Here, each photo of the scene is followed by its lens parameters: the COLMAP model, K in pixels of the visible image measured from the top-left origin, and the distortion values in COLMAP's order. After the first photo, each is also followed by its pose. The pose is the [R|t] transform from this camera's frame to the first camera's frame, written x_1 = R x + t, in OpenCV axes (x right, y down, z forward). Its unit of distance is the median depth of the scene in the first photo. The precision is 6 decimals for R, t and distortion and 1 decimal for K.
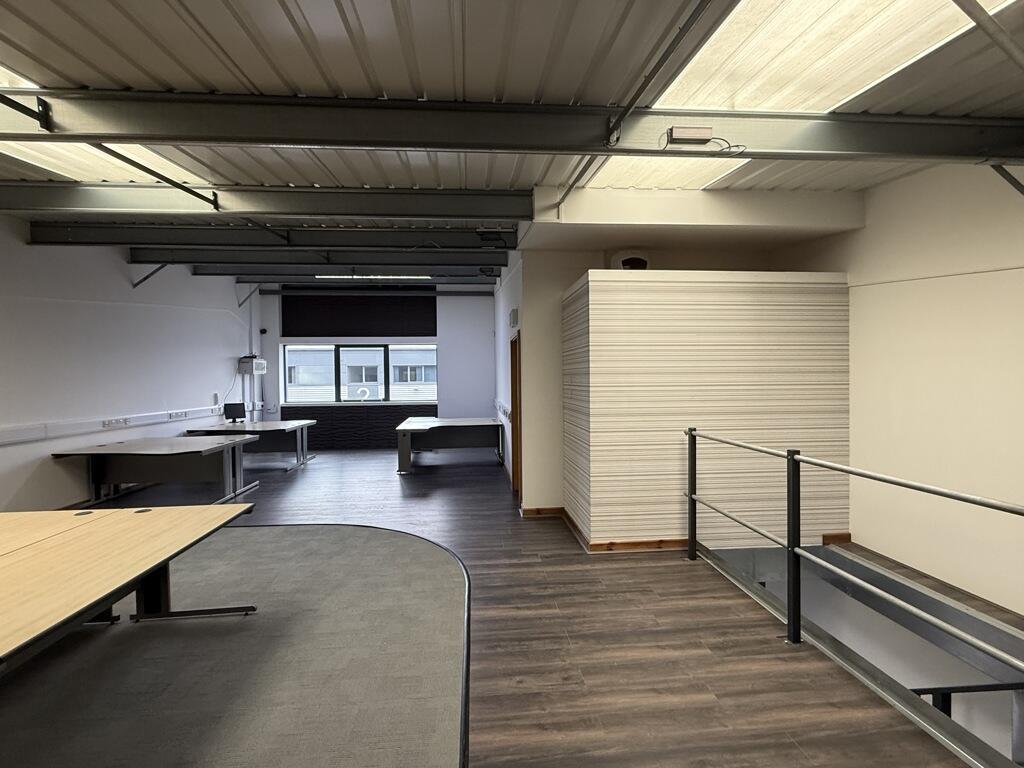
lens RADIAL K [[491.6, 0, 513.4], [0, 491.6, 386.7], [0, 0, 1]] dist [0.000334, -0.000095]
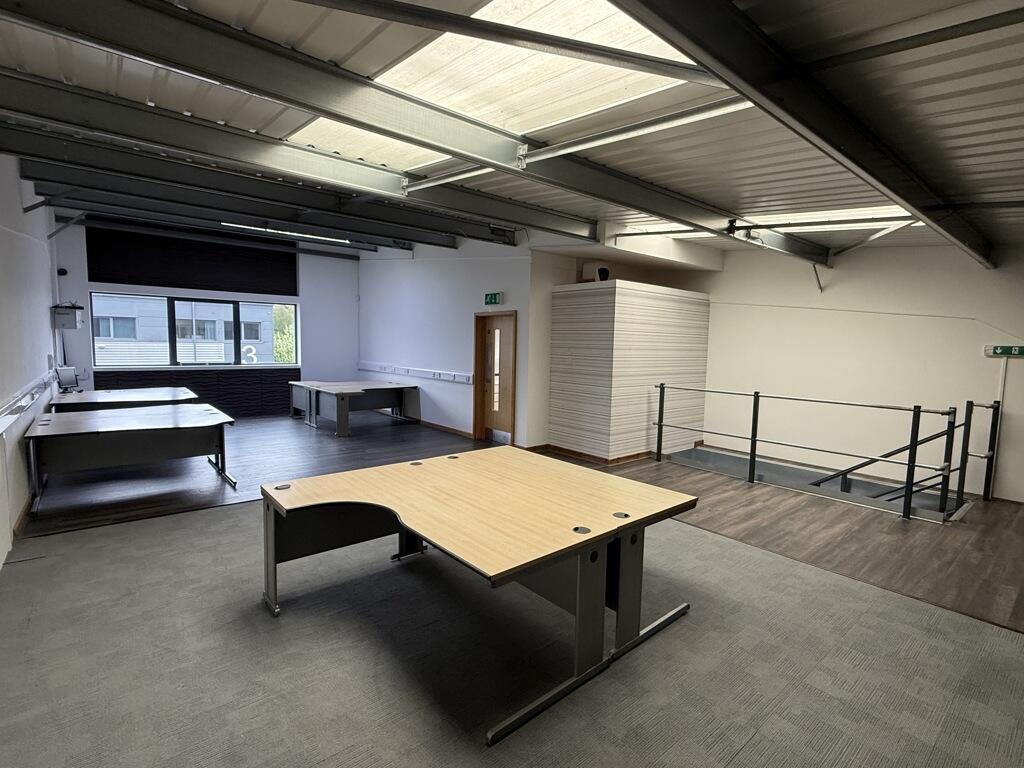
lens RADIAL K [[491.6, 0, 513.4], [0, 491.6, 386.7], [0, 0, 1]] dist [0.000334, -0.000095]
pose [[0.820286, -0.024329, 0.571436, -0.789678], [-0.020174, 0.997242, 0.071417, -0.010501], [-0.571598, -0.070111, 0.817533, -0.056972]]
